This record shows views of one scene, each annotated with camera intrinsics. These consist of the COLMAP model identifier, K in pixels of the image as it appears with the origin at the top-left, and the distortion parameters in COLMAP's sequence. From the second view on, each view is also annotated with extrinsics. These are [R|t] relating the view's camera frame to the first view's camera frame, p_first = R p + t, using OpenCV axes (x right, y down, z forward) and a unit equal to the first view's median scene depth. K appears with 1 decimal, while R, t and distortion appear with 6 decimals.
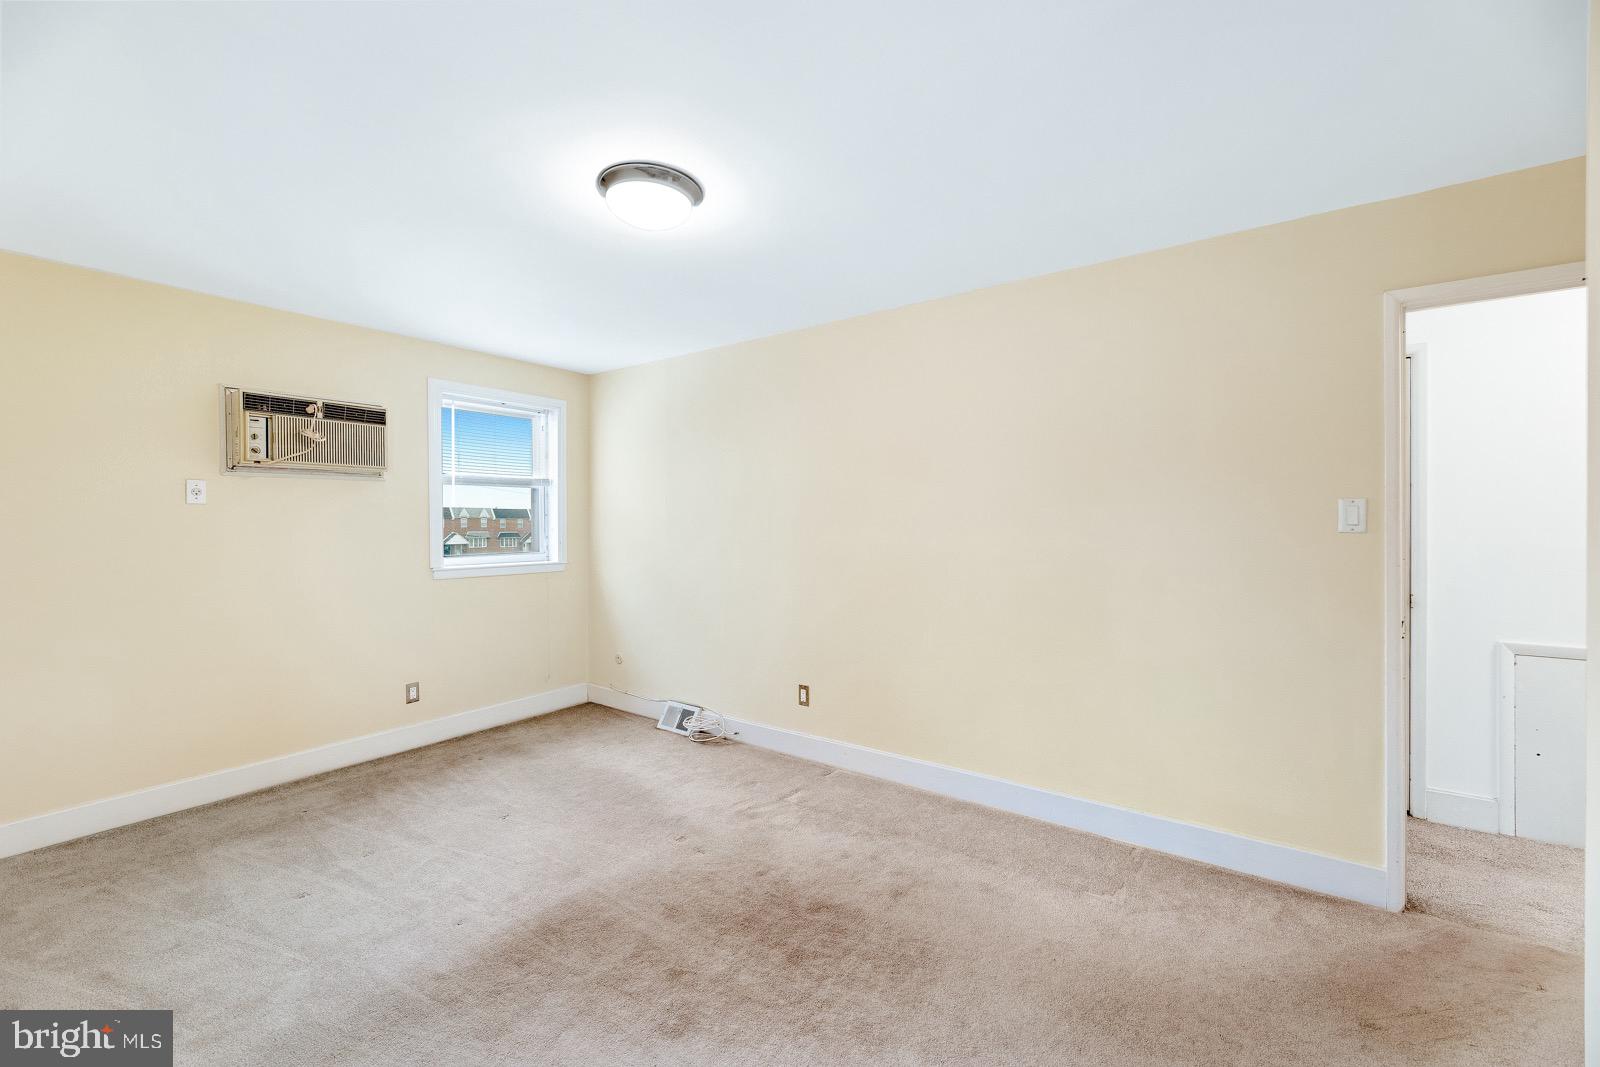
lens RADIAL K [[652.6, 0, 785.3], [0, 652.6, 525.2], [0, 0, 1]] dist [0.004538, 0.000284]
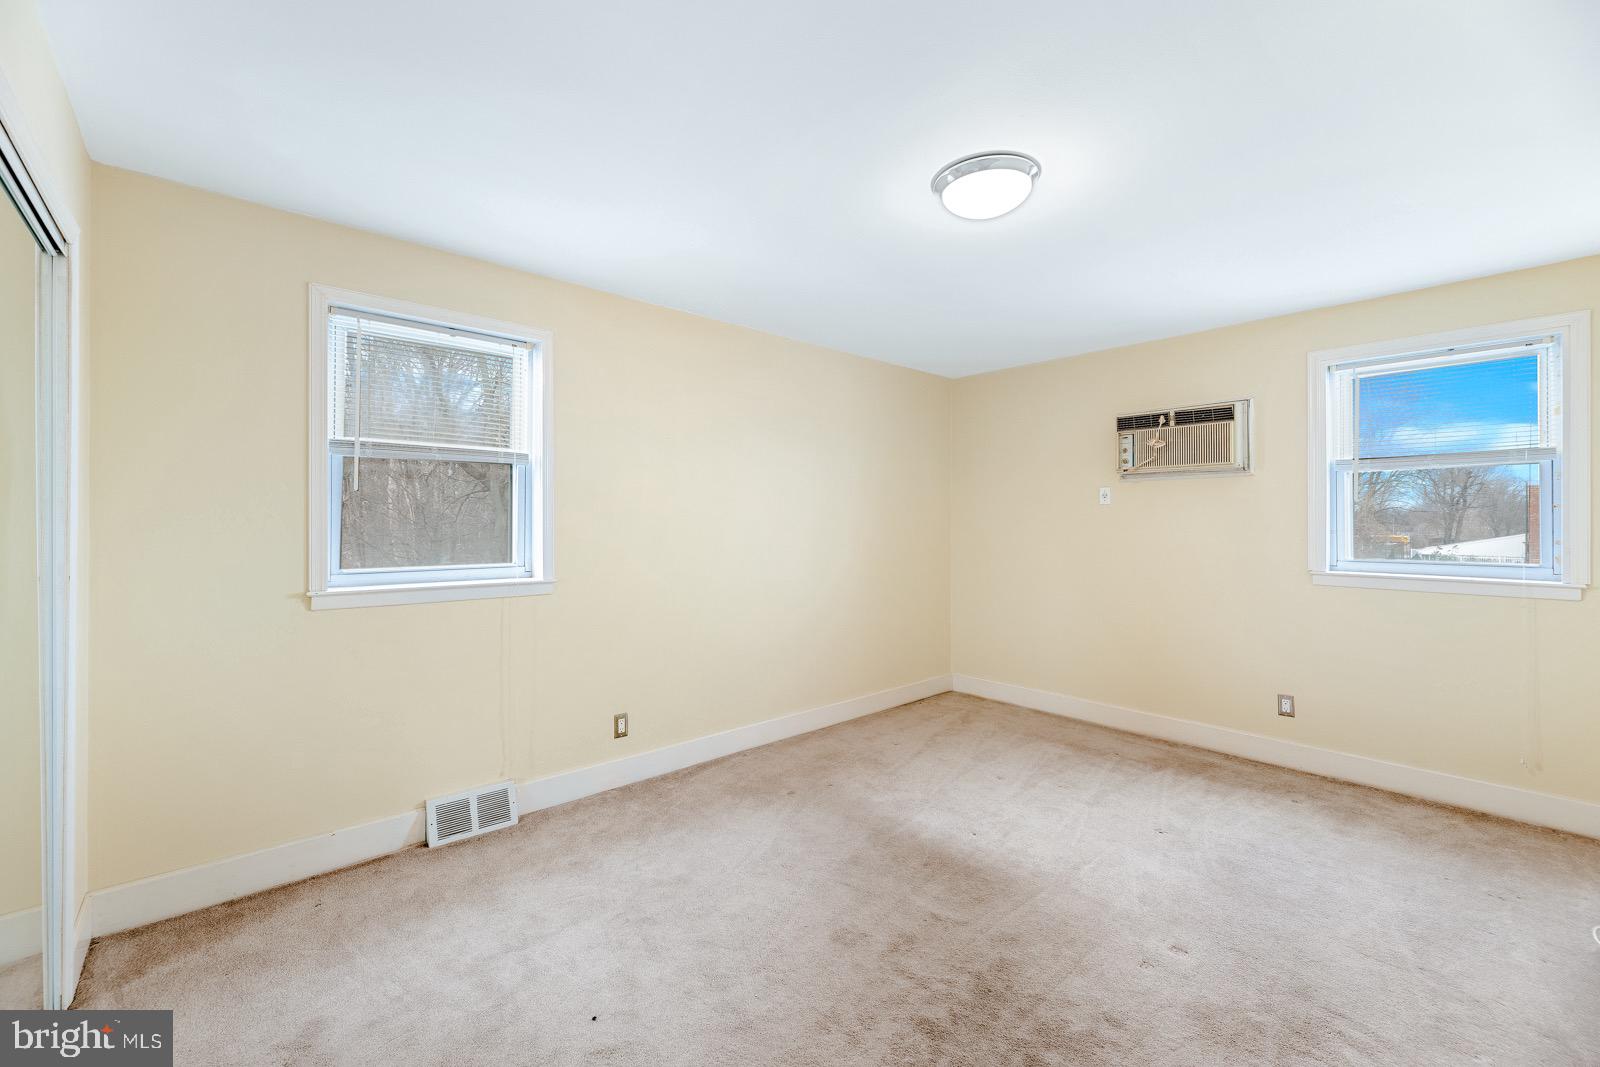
lens RADIAL K [[652.6, 0, 800.6], [0, 652.6, 526.2], [0, 0, 1]] dist [0.004538, 0.000284]
pose [[-0.196749, 0.012638, -0.980372, 0.550916], [-0.004961, 0.999891, 0.013886, -0.003229], [0.980441, 0.007596, -0.196665, 0.625435]]
